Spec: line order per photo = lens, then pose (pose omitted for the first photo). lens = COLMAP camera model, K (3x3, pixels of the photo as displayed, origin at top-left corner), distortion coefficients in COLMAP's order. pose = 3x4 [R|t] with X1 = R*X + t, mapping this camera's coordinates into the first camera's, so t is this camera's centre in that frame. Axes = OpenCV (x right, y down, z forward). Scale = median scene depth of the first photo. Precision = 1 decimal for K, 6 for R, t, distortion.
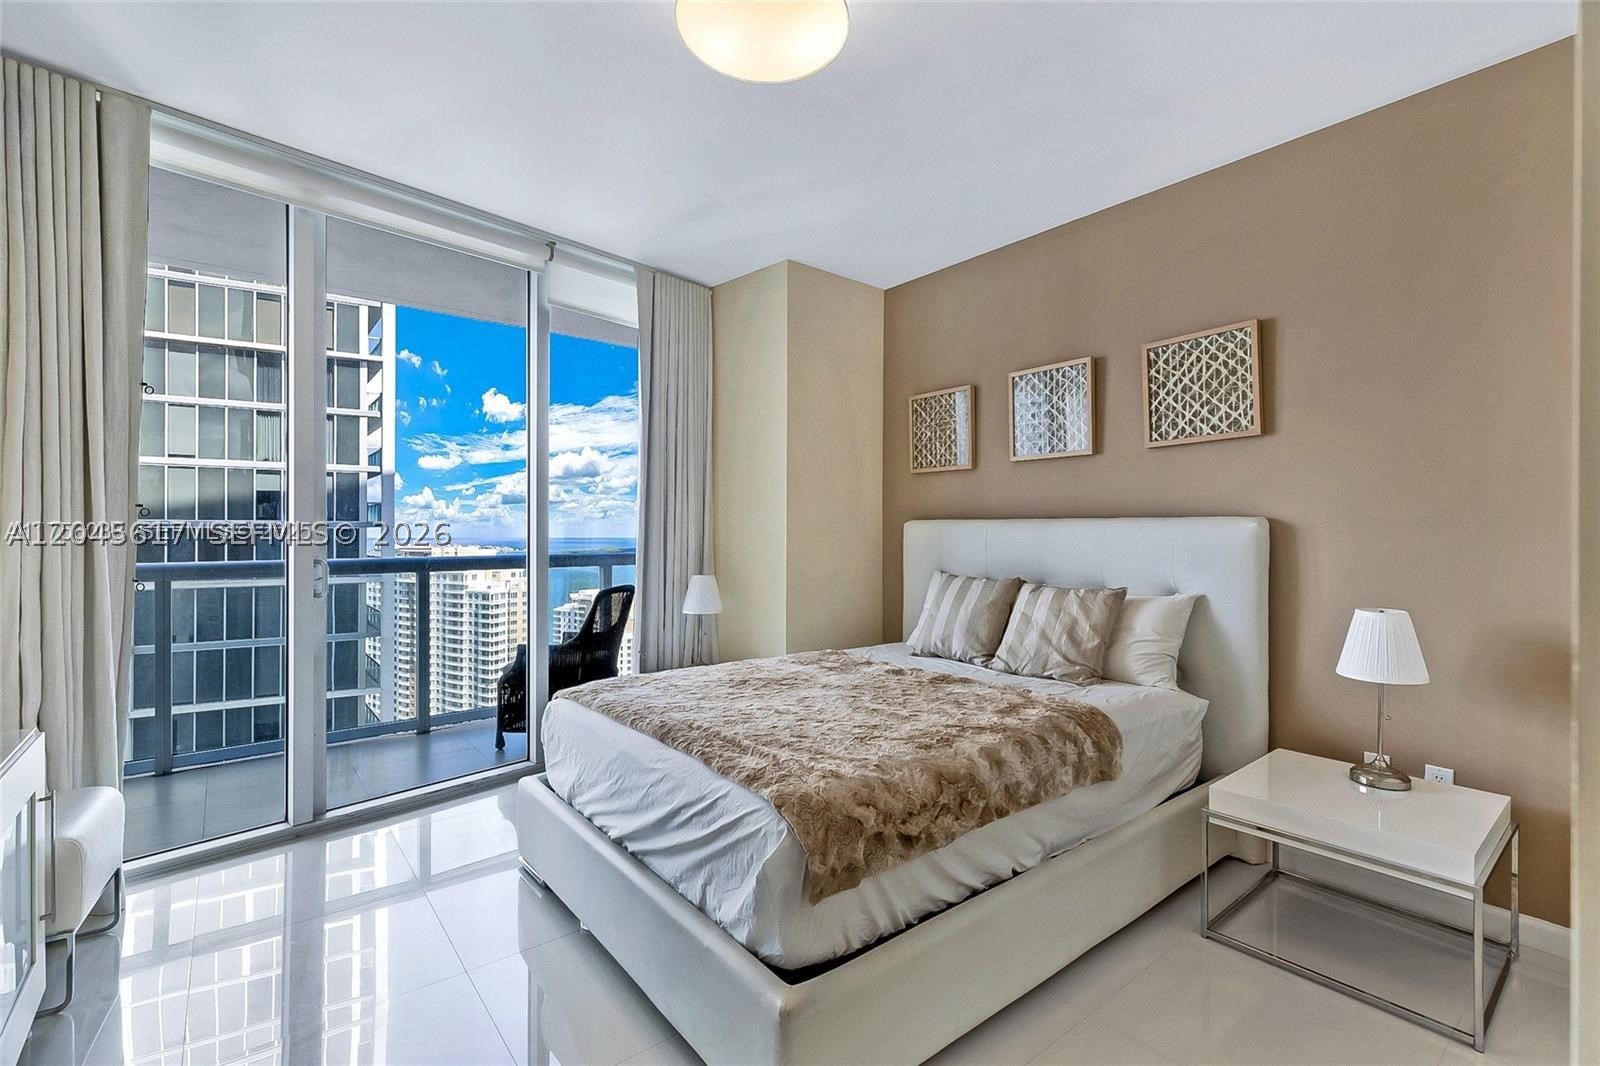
lens RADIAL K [[711.1, 0, 809.7], [0, 711.1, 534.8], [0, 0, 1]] dist [0.003745, -0.000235]
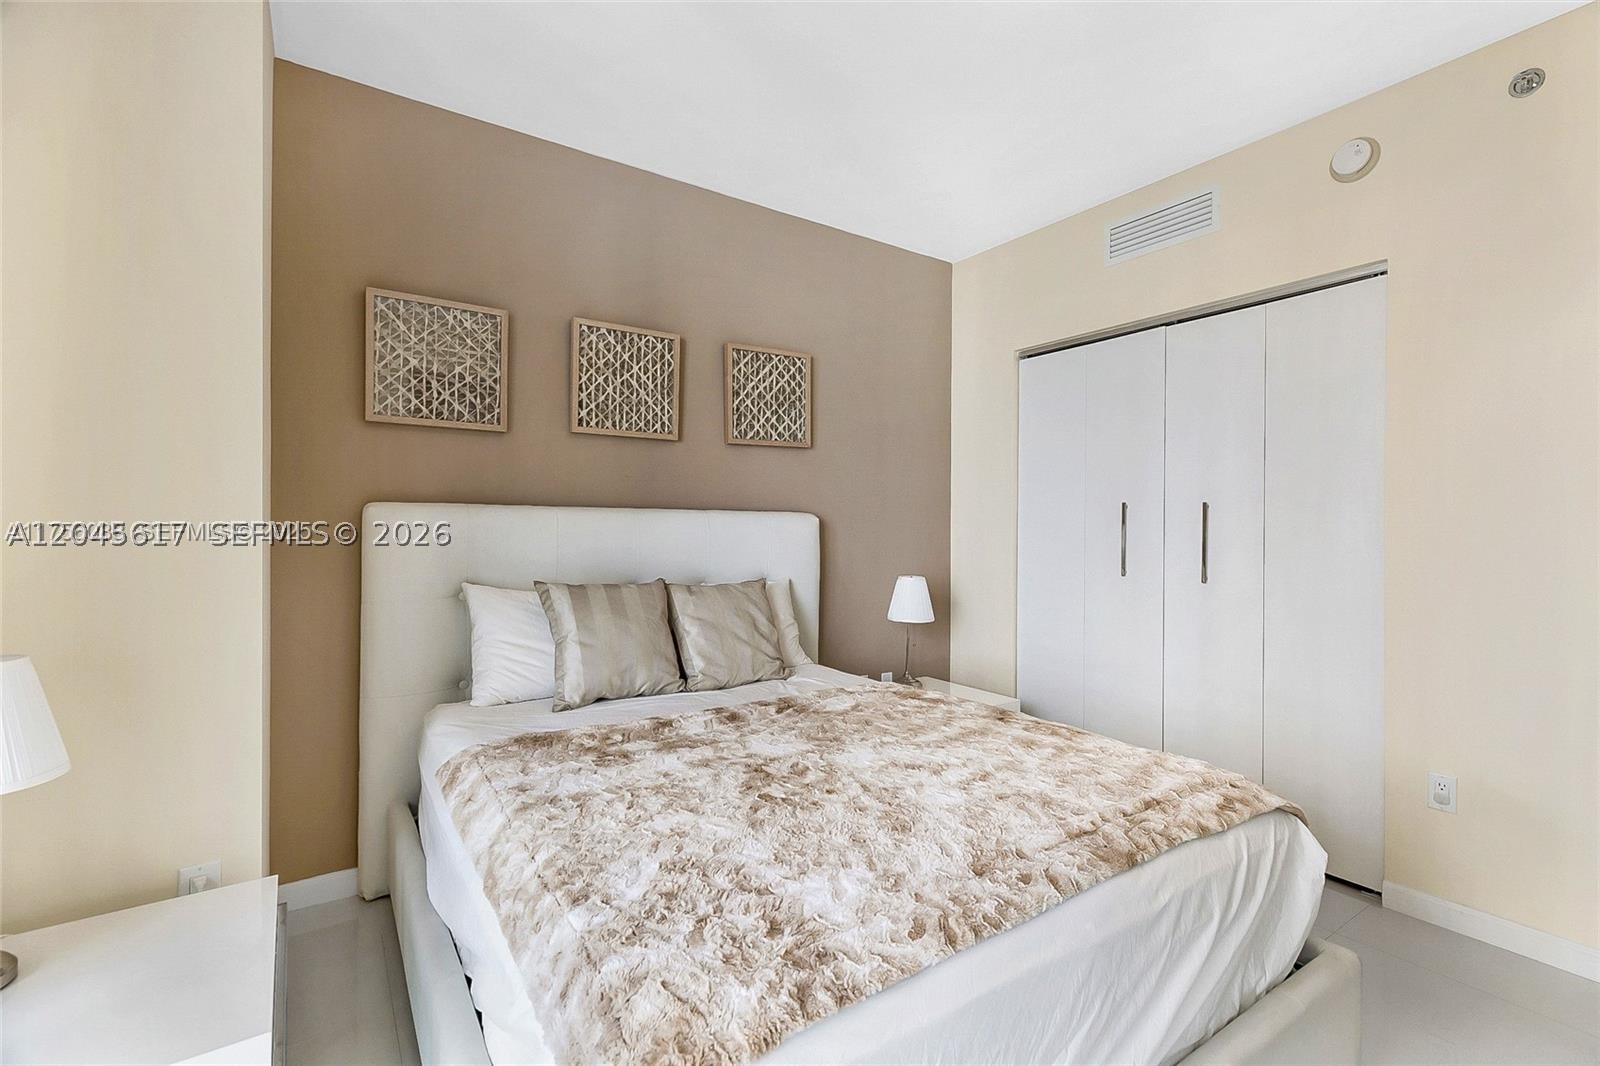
lens RADIAL K [[711.1, 0, 804.1], [0, 711.1, 533.3], [0, 0, 1]] dist [0.003745, -0.000235]
pose [[0.083853, -0.009048, 0.996437, -0.575038], [-0.002791, 0.999953, 0.009314, -0.001233], [-0.996474, -0.003562, 0.083824, 0.843439]]
